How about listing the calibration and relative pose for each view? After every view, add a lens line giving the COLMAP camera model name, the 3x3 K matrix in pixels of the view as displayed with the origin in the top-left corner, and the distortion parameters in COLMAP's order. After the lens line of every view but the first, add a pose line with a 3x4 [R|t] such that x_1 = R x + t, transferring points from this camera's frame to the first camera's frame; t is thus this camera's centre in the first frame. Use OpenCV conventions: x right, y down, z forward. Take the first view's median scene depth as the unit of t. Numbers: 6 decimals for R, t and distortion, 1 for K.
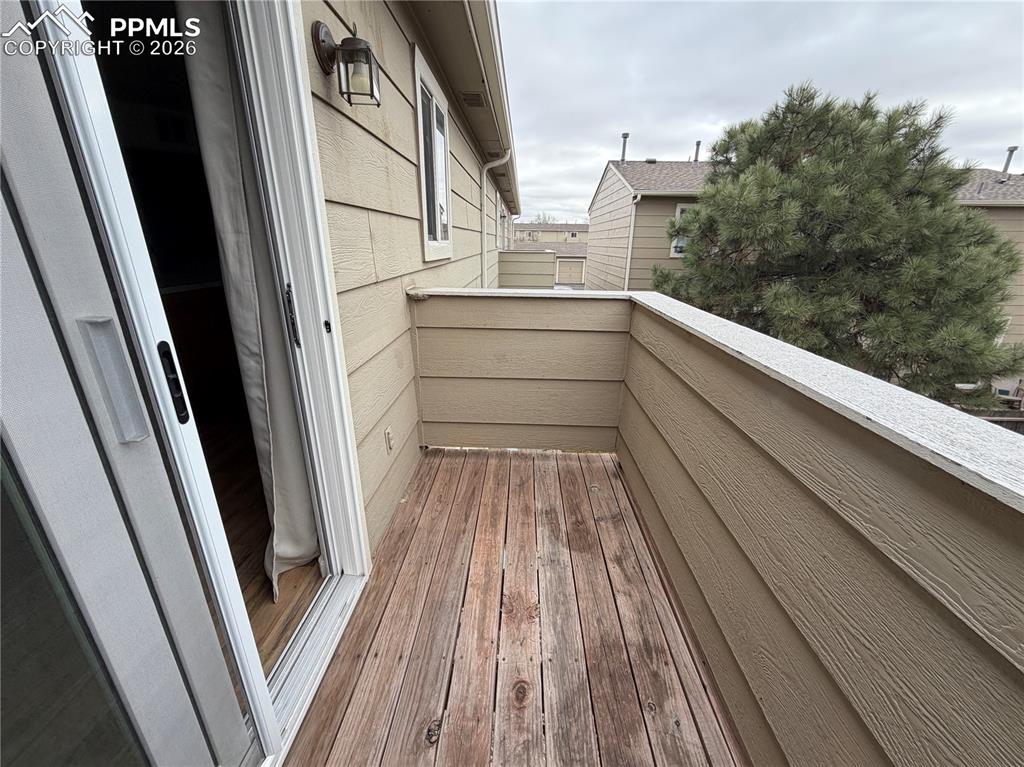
lens RADIAL K [[406.5, 0, 509.8], [0, 406.5, 386.0], [0, 0, 1]] dist [-0.002597, -0.000050]
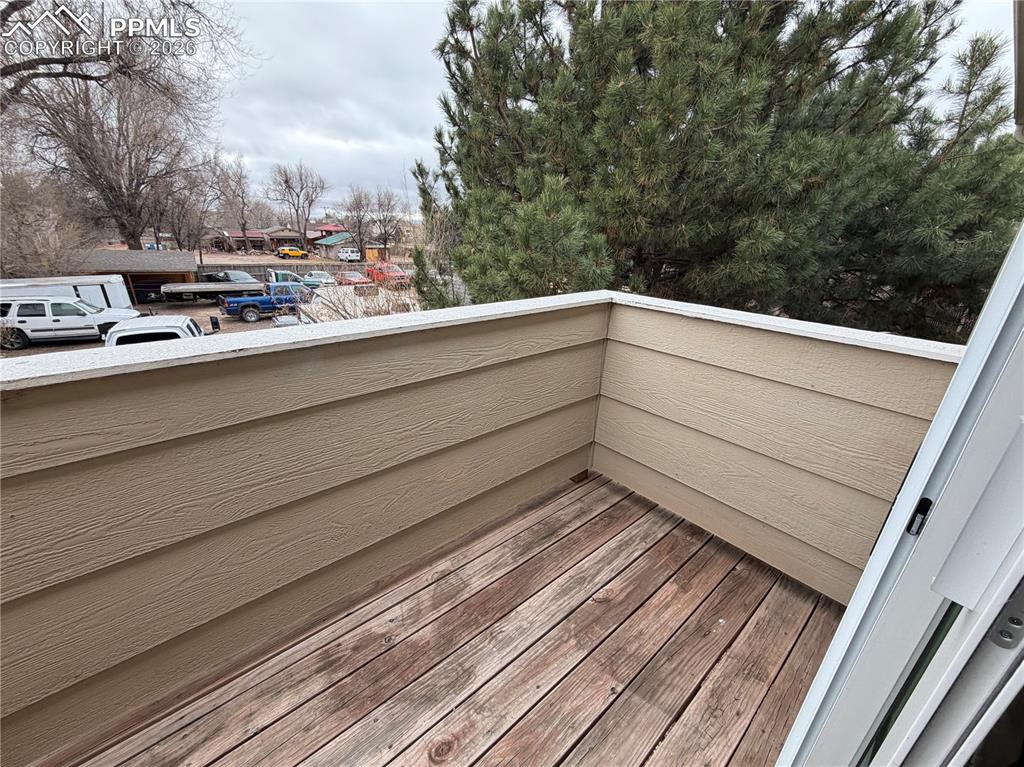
lens RADIAL K [[406.5, 0, 509.8], [0, 406.5, 386.0], [0, 0, 1]] dist [-0.002597, -0.000050]
pose [[-0.673800, -0.297721, 0.676281, -0.426437], [0.208589, 0.801375, 0.560615, -0.344582], [-0.708861, 0.518807, -0.477865, 0.885847]]
